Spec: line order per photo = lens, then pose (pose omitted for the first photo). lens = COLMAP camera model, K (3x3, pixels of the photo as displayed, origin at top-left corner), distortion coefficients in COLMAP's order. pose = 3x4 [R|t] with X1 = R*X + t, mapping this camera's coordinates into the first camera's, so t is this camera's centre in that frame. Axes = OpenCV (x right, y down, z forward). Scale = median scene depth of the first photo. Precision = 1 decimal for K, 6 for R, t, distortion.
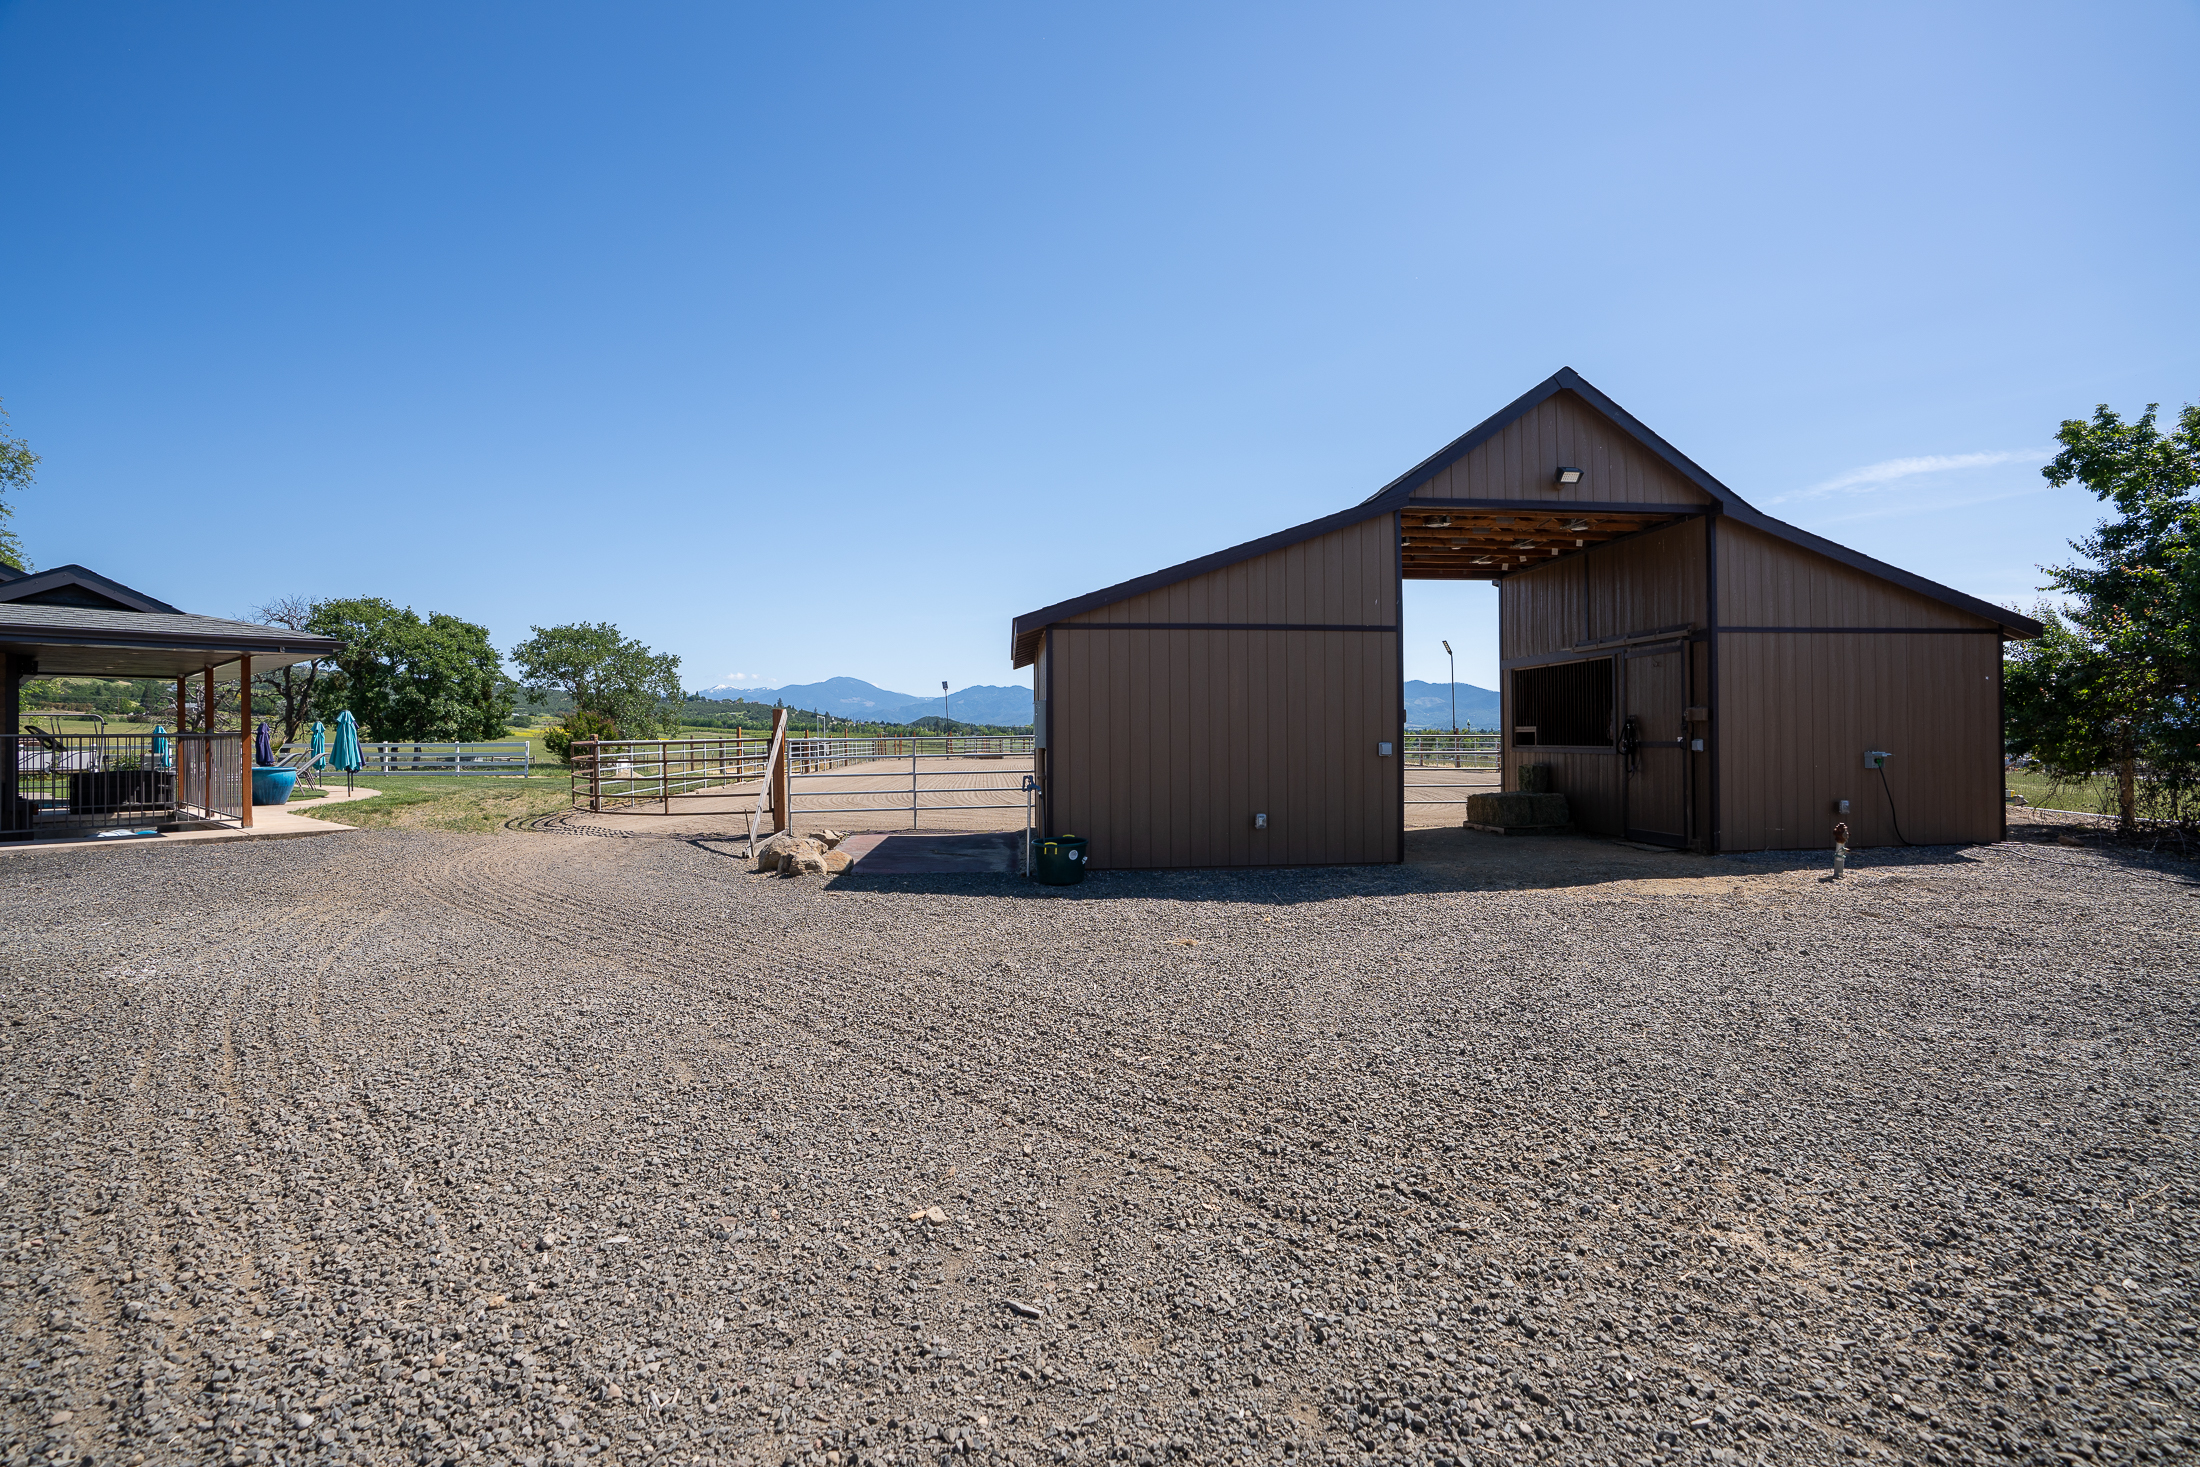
lens RADIAL K [[1020.6, 0, 1105.1], [0, 1020.6, 720.2], [0, 0, 1]] dist [0.000525, 0.000337]
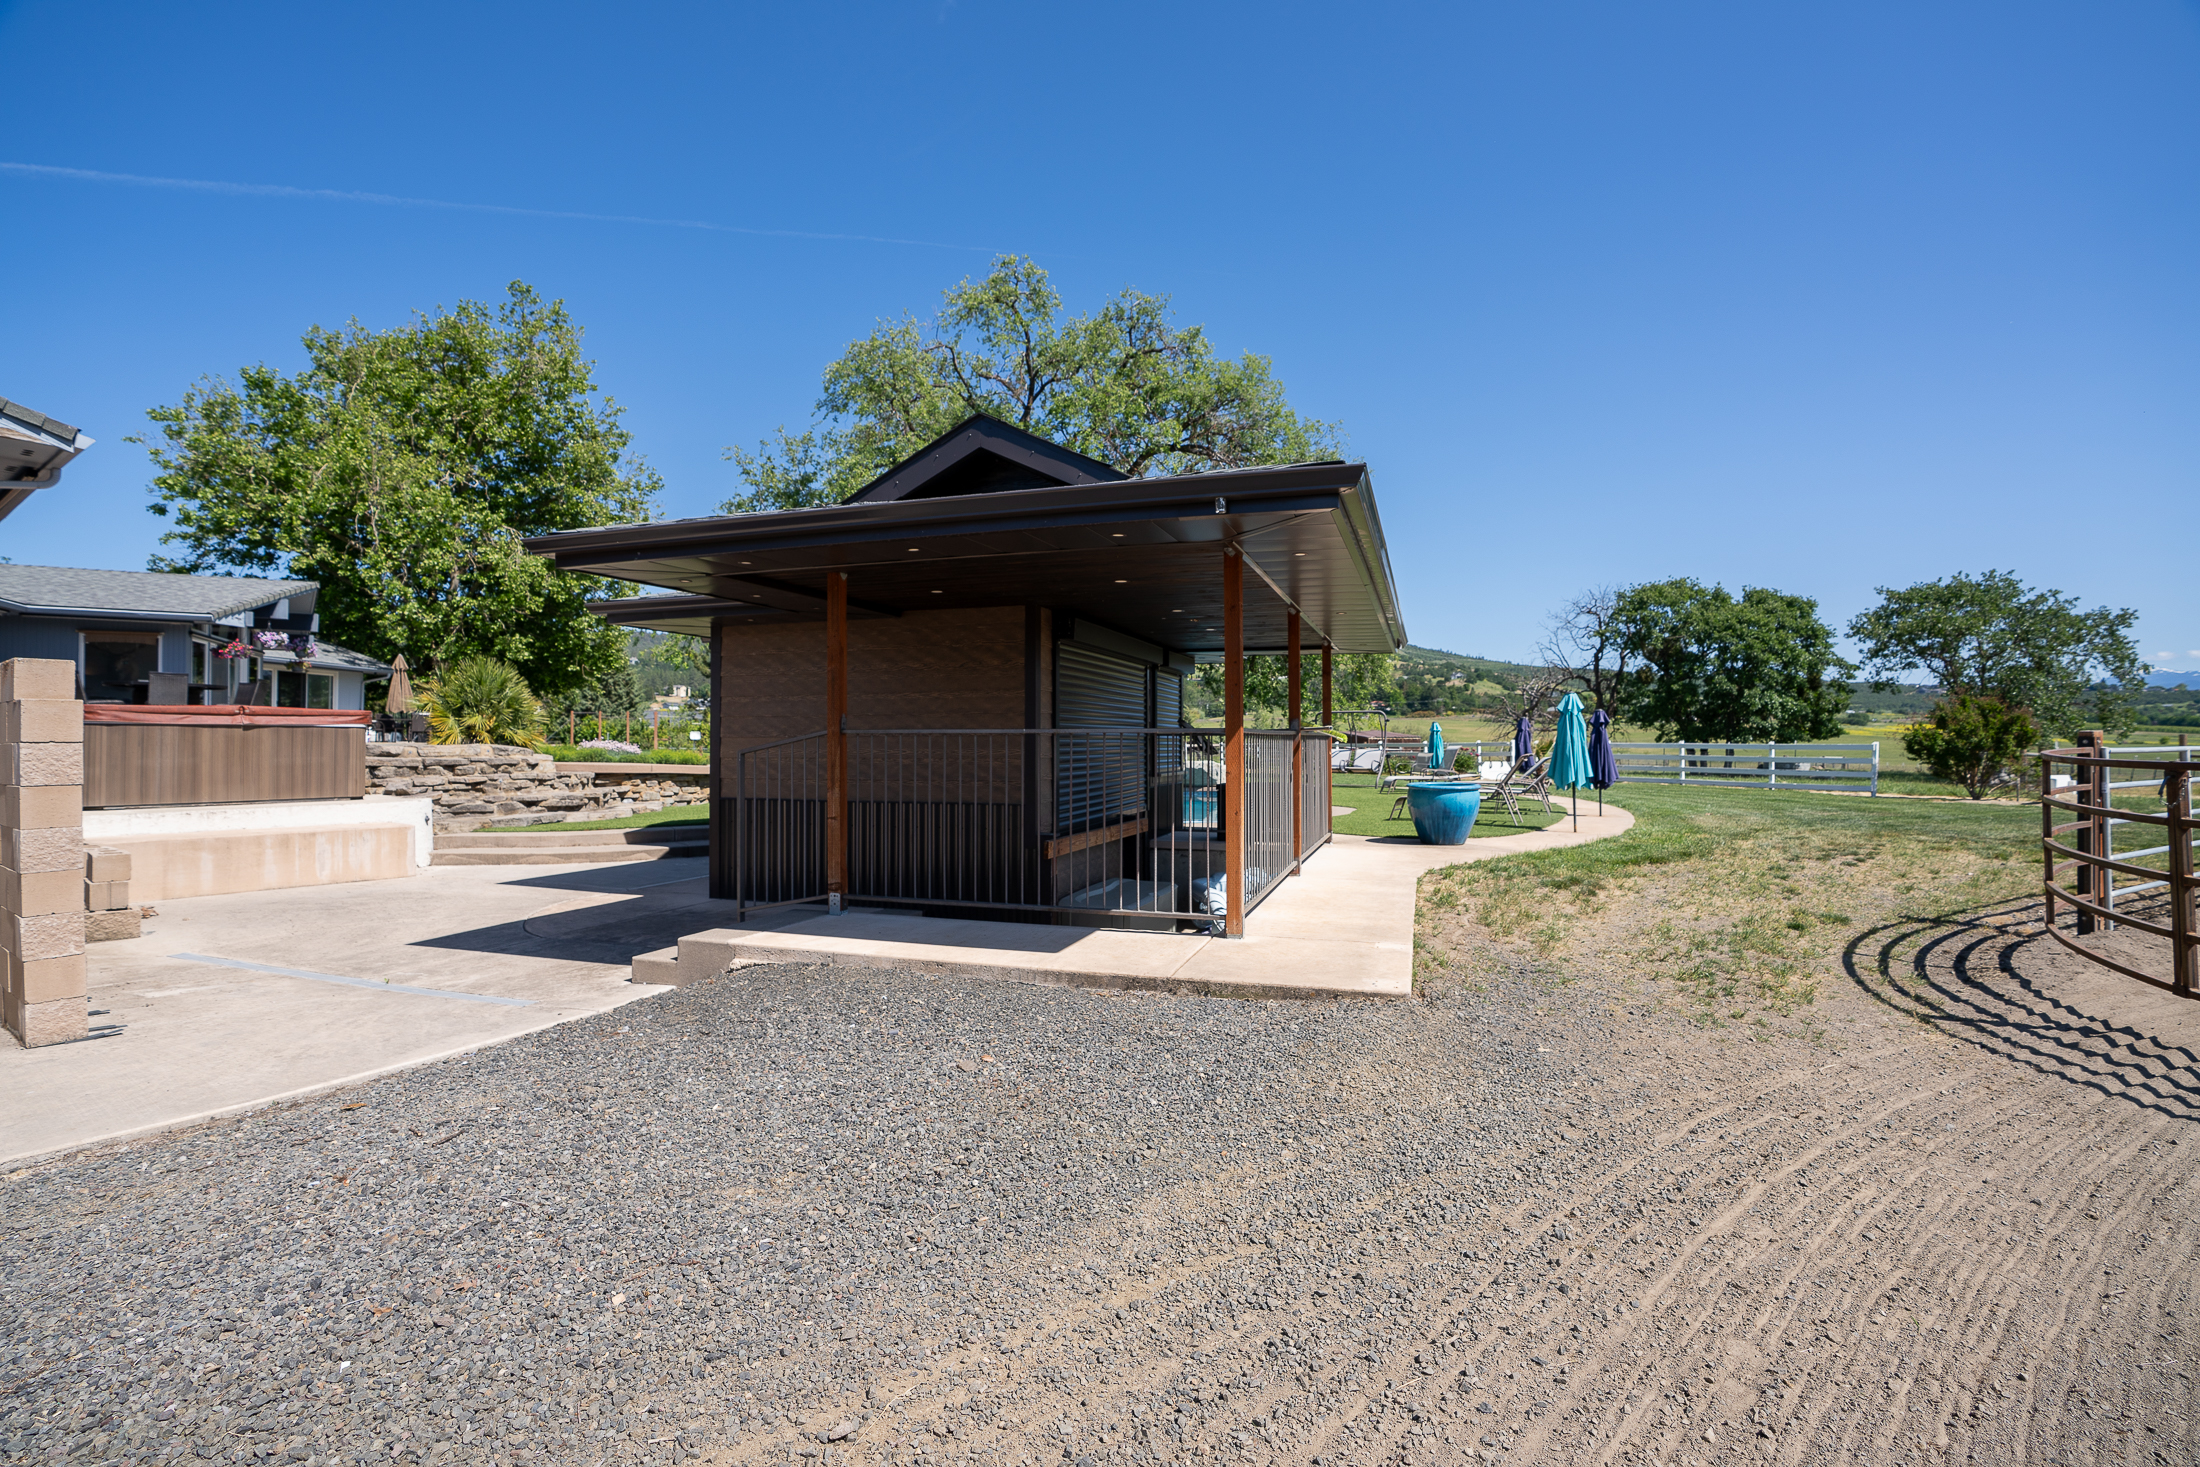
lens RADIAL K [[1020.6, 0, 1102.7], [0, 1020.6, 721.2], [0, 0, 1]] dist [0.000525, 0.000337]
pose [[0.403556, -0.007504, -0.914924, -0.109652], [0.009261, 0.999949, -0.004117, 0.003022], [0.914908, -0.006812, 0.403605, 0.183281]]
